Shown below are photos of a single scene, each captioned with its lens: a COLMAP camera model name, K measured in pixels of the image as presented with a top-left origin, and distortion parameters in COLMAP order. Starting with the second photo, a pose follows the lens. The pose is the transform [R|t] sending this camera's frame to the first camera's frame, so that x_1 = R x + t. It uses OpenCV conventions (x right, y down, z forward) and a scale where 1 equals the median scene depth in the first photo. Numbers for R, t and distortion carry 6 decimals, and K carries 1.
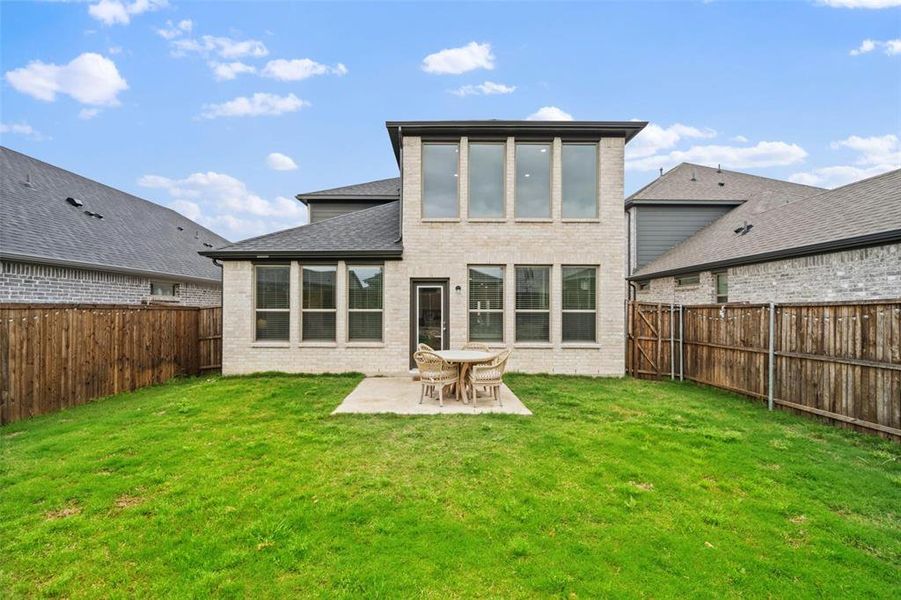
lens RADIAL K [[306.5, 0, 450.5], [0, 306.5, 300.0], [0, 0, 1]] dist [-0.000664, -0.000083]
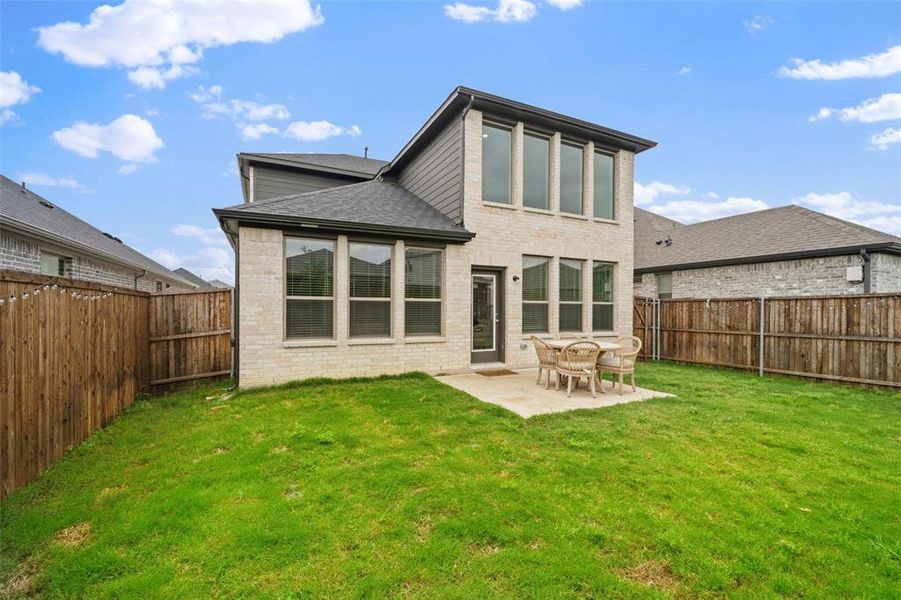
lens RADIAL K [[306.5, 0, 450.5], [0, 306.5, 300.0], [0, 0, 1]] dist [-0.000664, -0.000083]
pose [[0.937433, 0.012197, 0.347953, -0.553203], [-0.016873, 0.999803, 0.010411, 0.025937], [-0.347757, -0.015630, 0.937454, 0.178156]]
